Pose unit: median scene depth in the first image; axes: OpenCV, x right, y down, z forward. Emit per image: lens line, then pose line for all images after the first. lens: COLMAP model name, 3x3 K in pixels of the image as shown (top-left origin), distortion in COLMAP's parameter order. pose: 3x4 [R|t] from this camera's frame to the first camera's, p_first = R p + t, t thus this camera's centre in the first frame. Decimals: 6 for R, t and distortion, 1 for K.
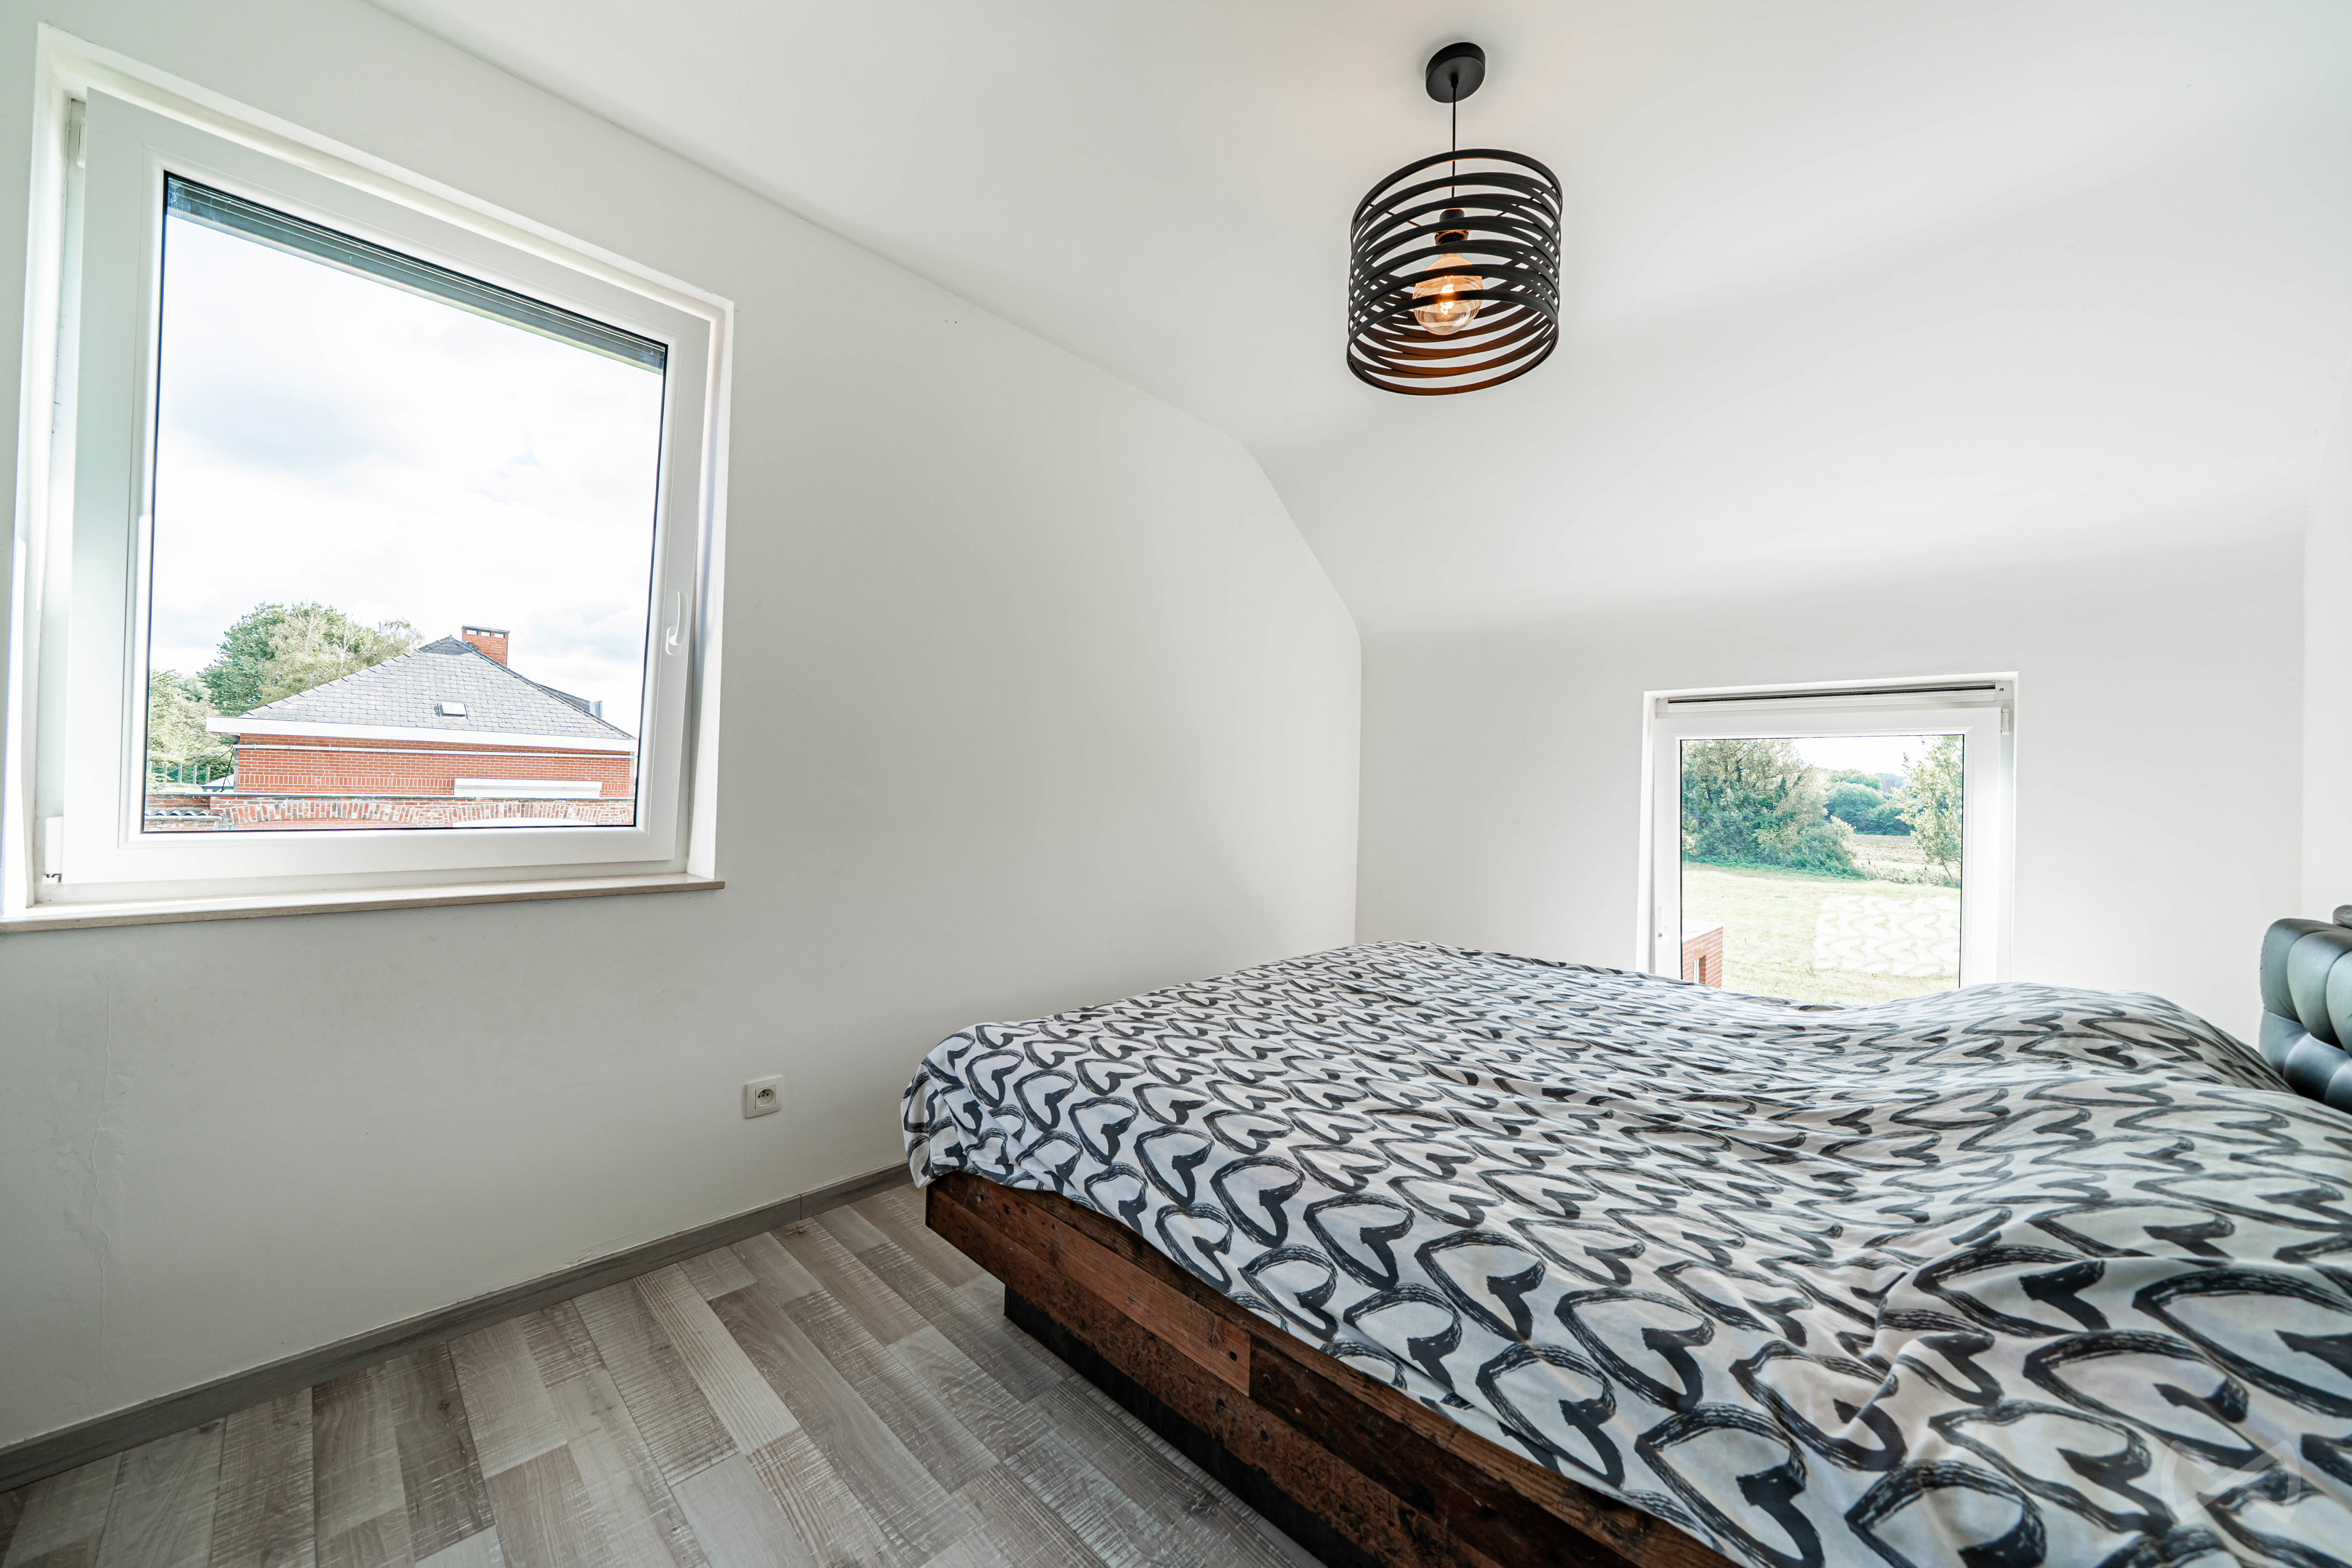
lens RADIAL K [[833.5, 0, 1193.1], [0, 833.5, 788.5], [0, 0, 1]] dist [-0.009421, -0.000080]
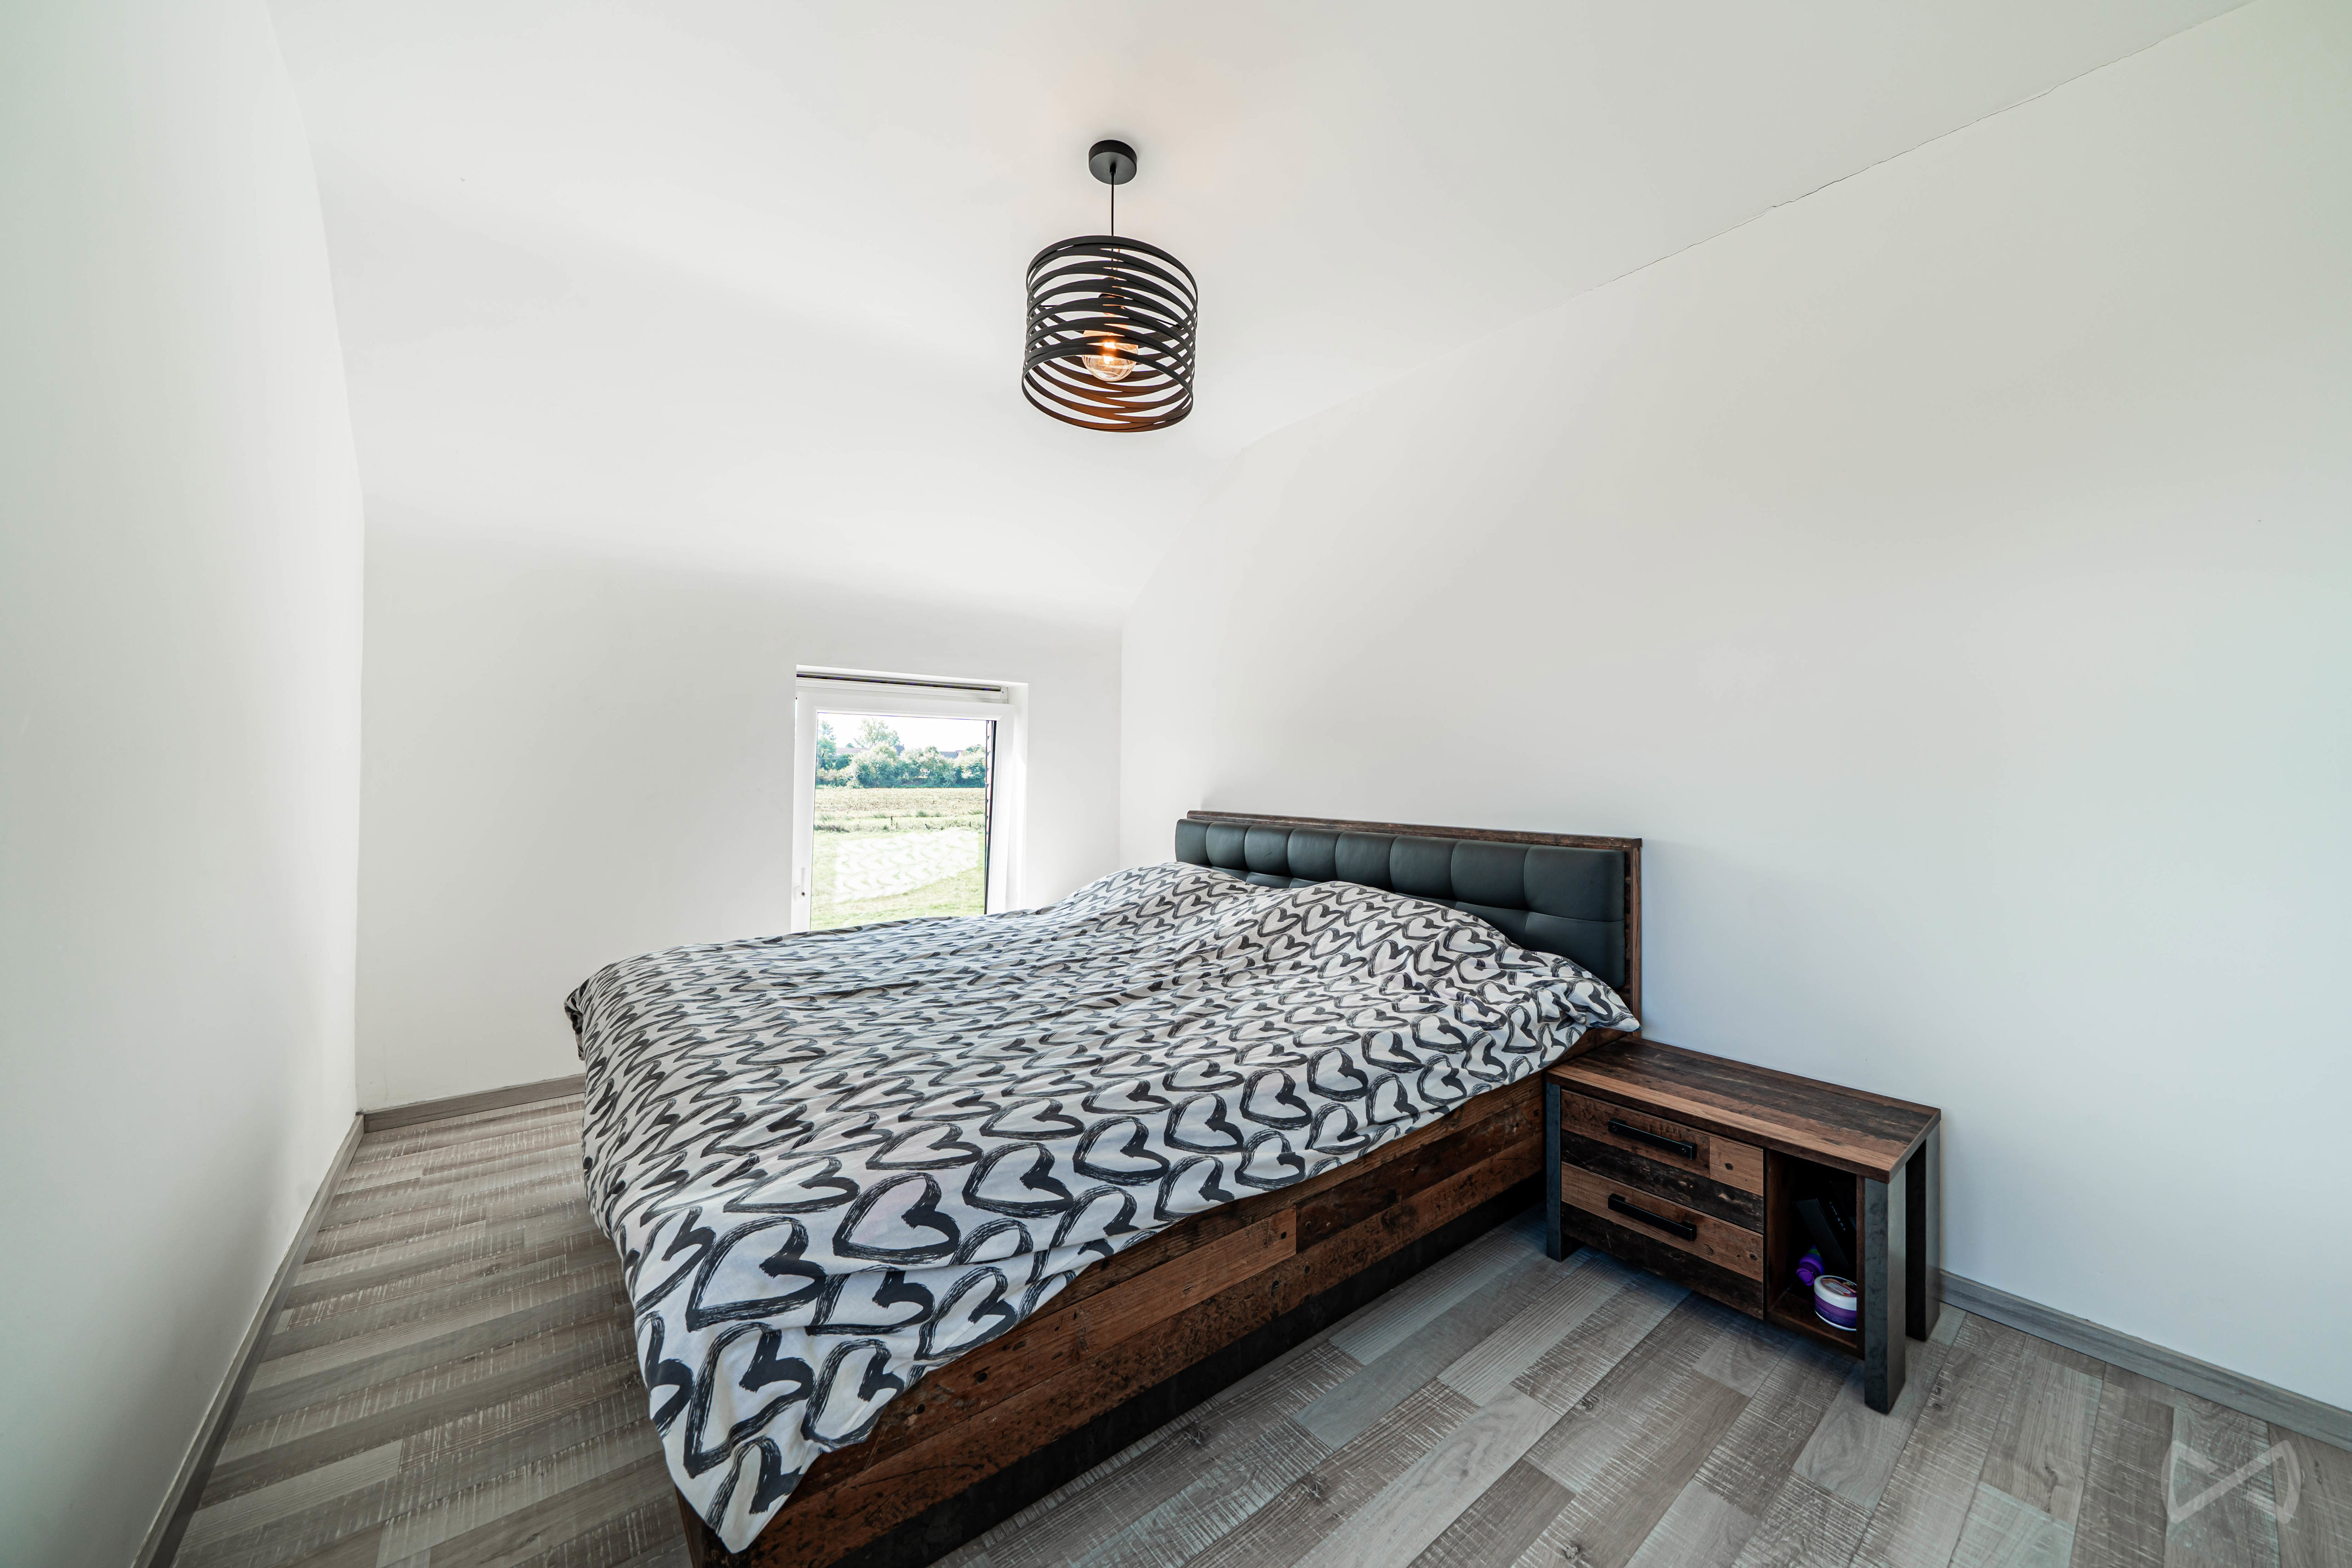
lens RADIAL K [[833.5, 0, 1193.1], [0, 833.5, 771.0], [0, 0, 1]] dist [-0.009421, -0.000080]
pose [[0.142779, -0.024112, 0.989461, -0.950147], [-0.004632, 0.999676, 0.025029, -0.025462], [-0.989744, -0.008157, 0.142621, 0.784033]]
